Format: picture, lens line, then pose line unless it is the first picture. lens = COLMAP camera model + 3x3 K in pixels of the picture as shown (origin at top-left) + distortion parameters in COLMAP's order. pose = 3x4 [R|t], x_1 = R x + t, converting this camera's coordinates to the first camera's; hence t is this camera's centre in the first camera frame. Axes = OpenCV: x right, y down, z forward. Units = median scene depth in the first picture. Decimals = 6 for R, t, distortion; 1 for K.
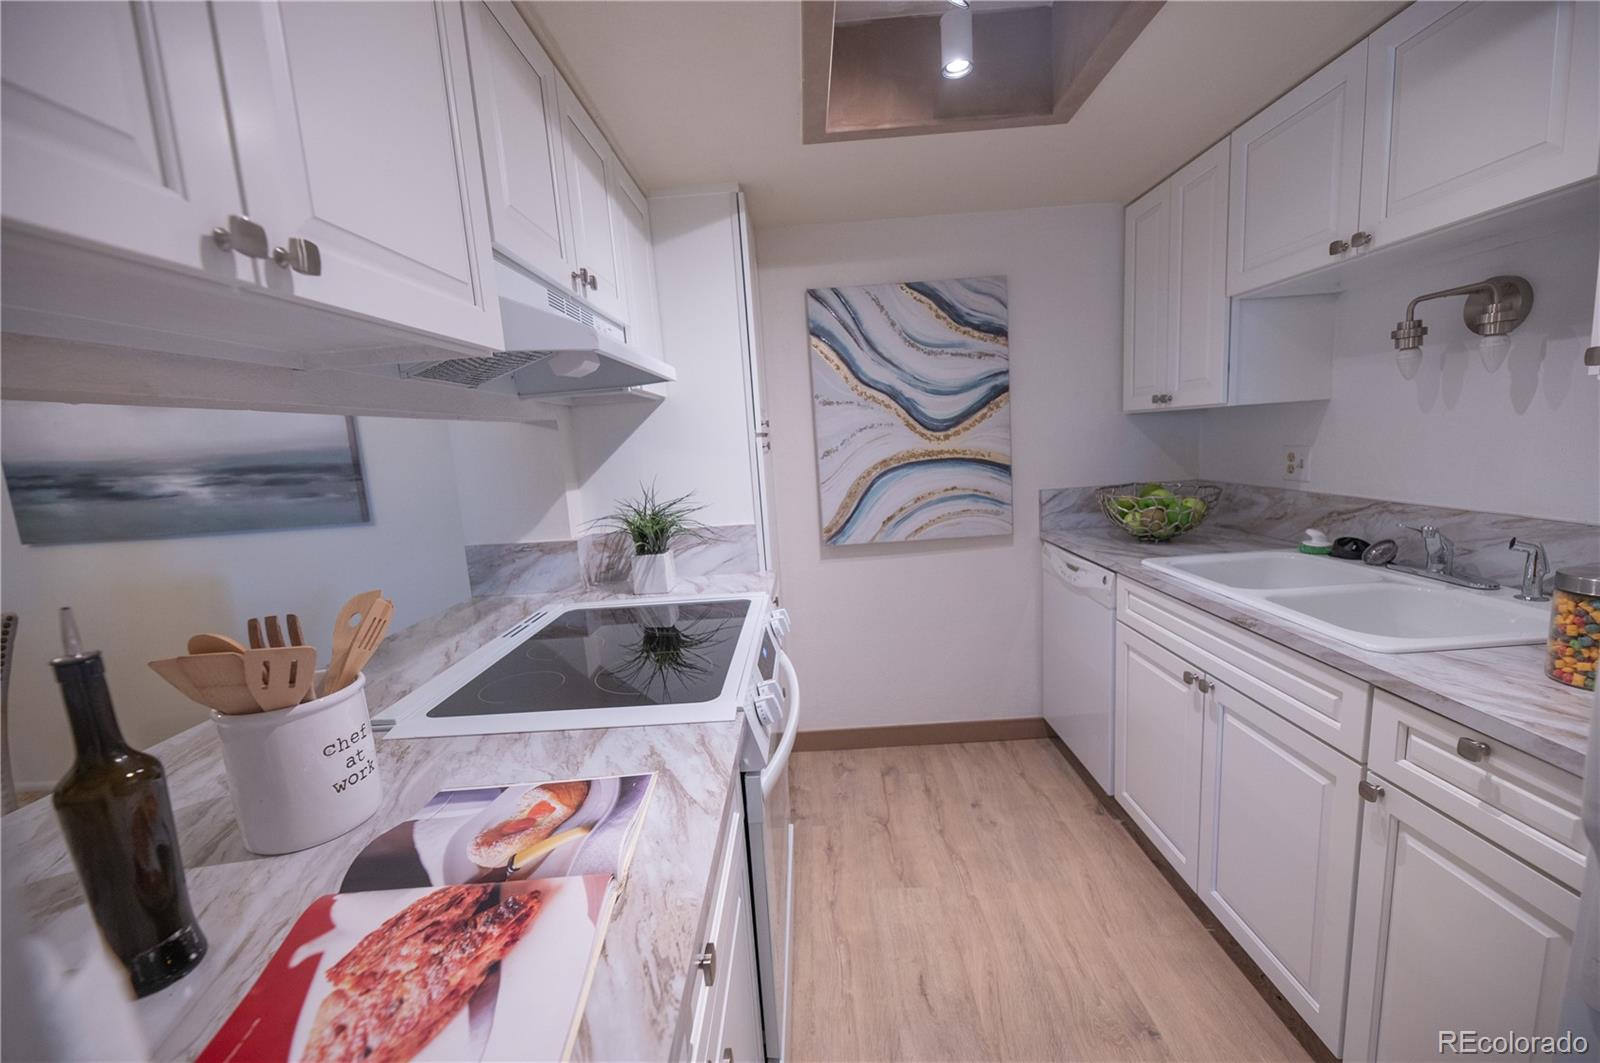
lens RADIAL K [[642.4, 0, 797.9], [0, 642.4, 535.7], [0, 0, 1]] dist [-0.004064, -0.001313]
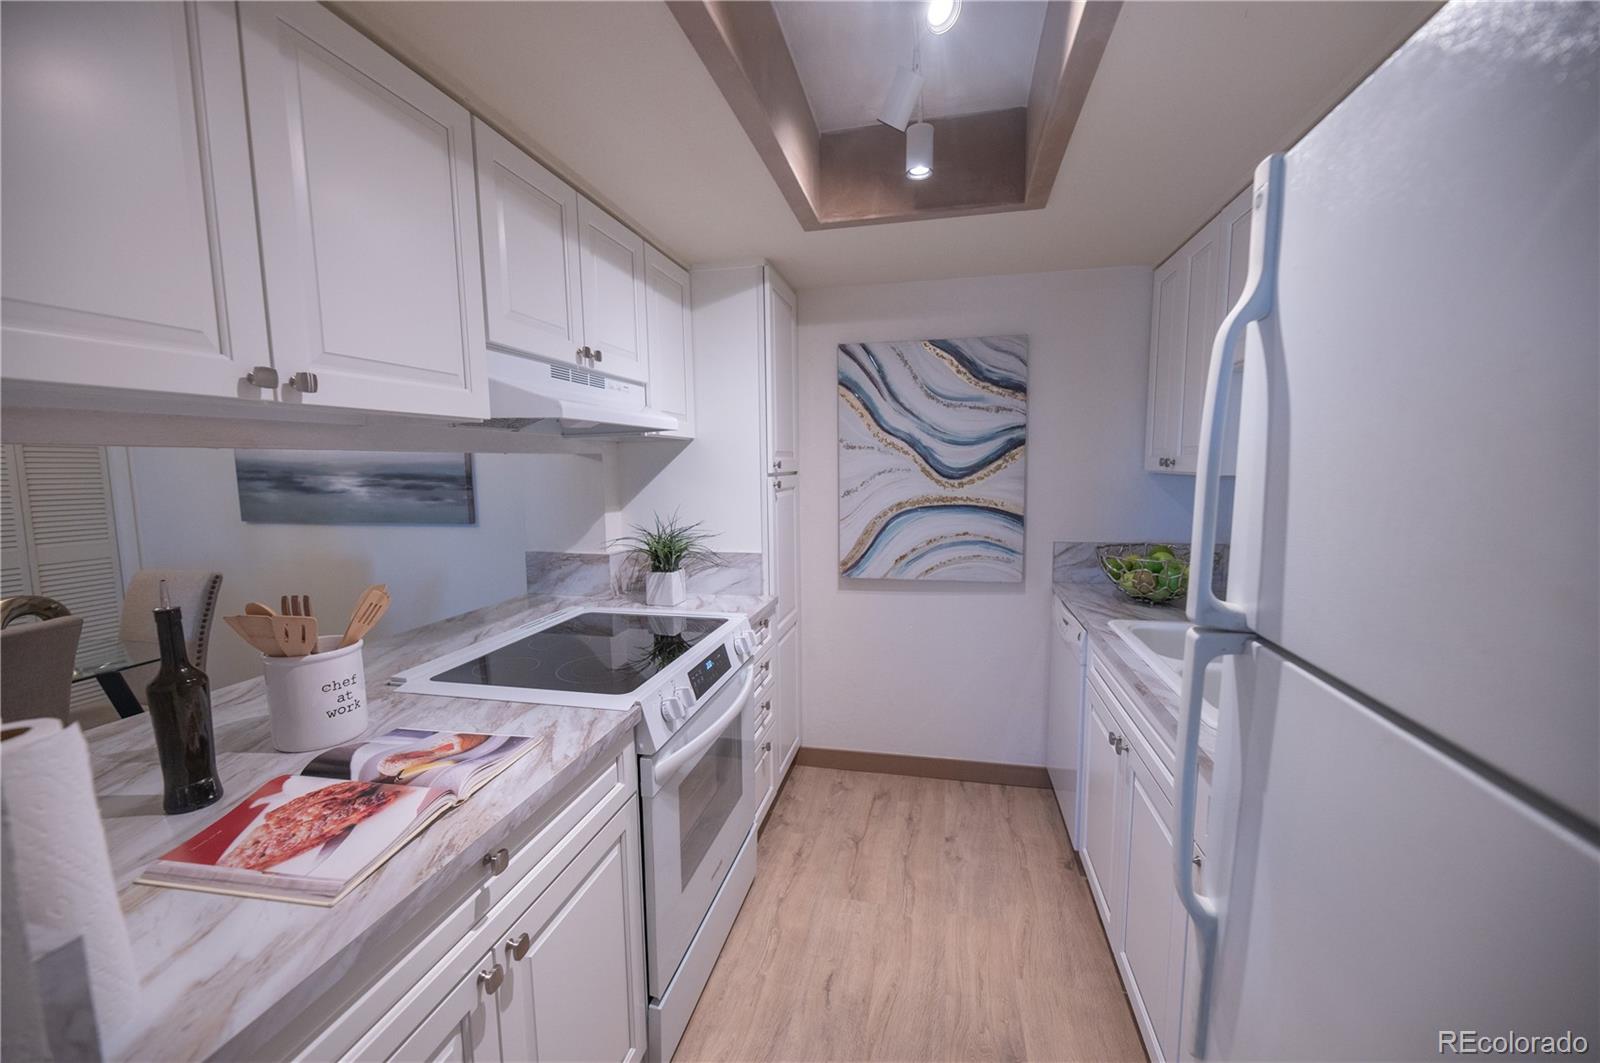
lens RADIAL K [[642.4, 0, 796.7], [0, 642.4, 534.5], [0, 0, 1]] dist [-0.004064, -0.001313]
pose [[0.976949, 0.077562, -0.198882, 0.231621], [-0.084226, 0.996127, -0.025256, -0.029293], [0.196153, 0.041424, 0.979698, -0.100998]]
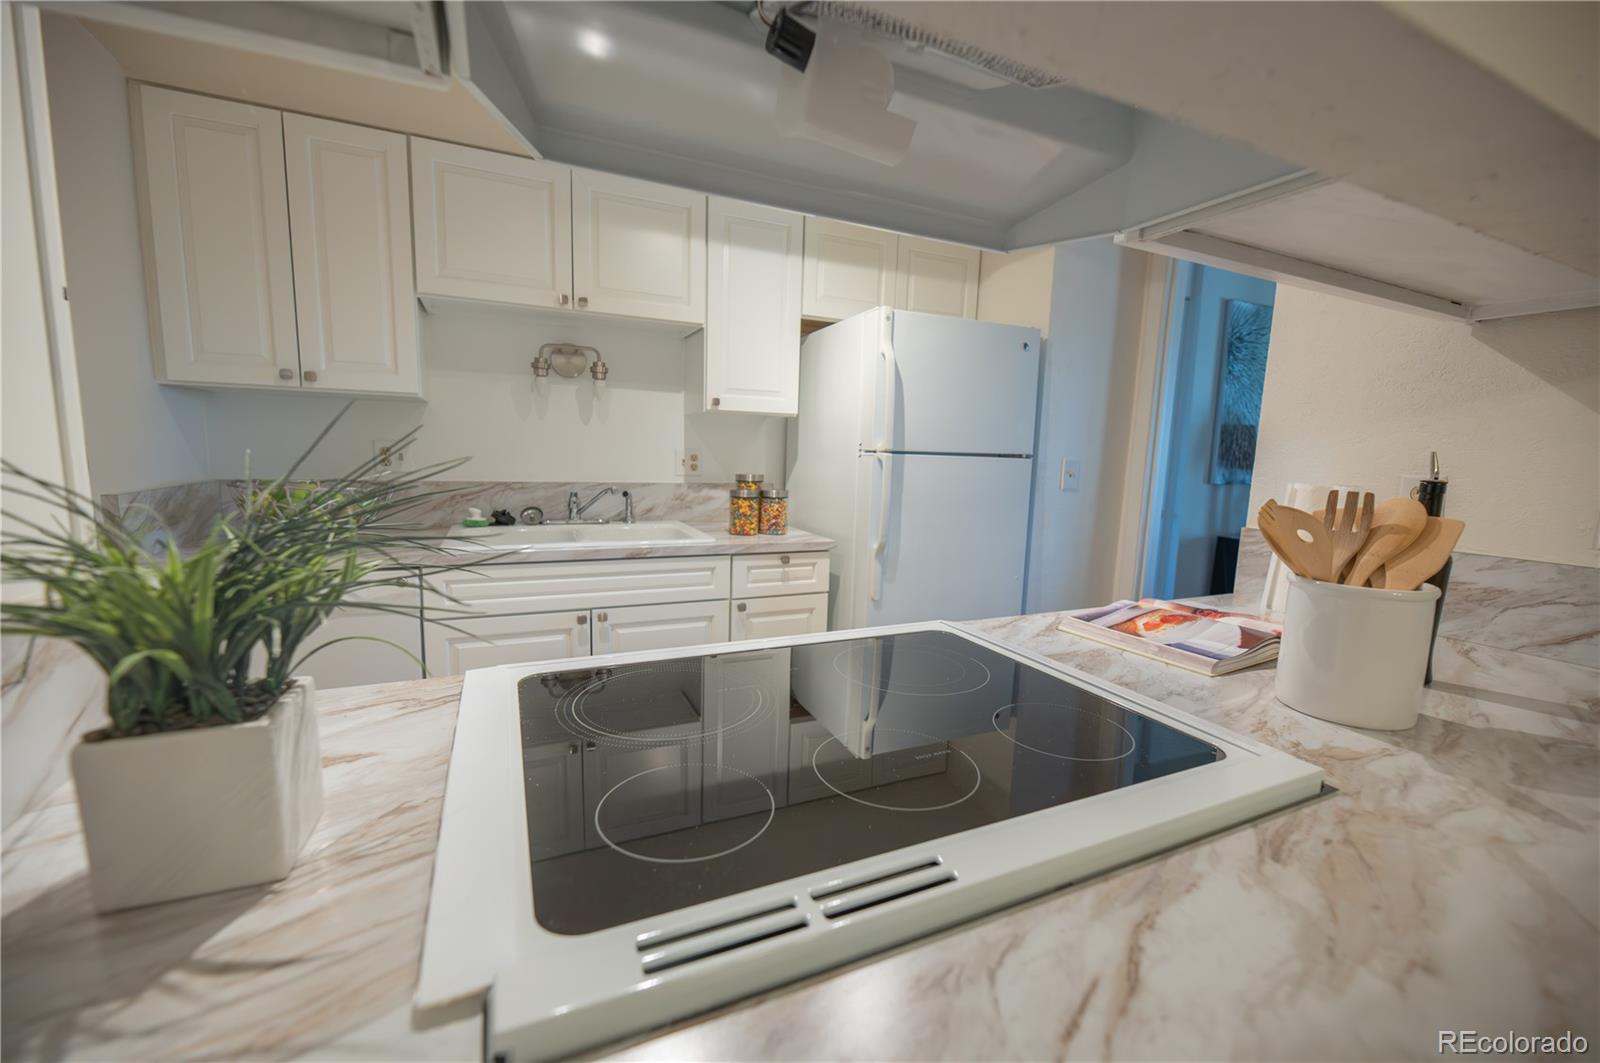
lens RADIAL K [[642.4, 0, 799.0], [0, 642.4, 534.9], [0, 0, 1]] dist [-0.004064, -0.001313]
pose [[-0.430815, -0.065454, 0.900063, -0.520869], [0.136157, 0.981235, 0.136529, -0.037842], [-0.892110, 0.181369, -0.413819, 0.874446]]
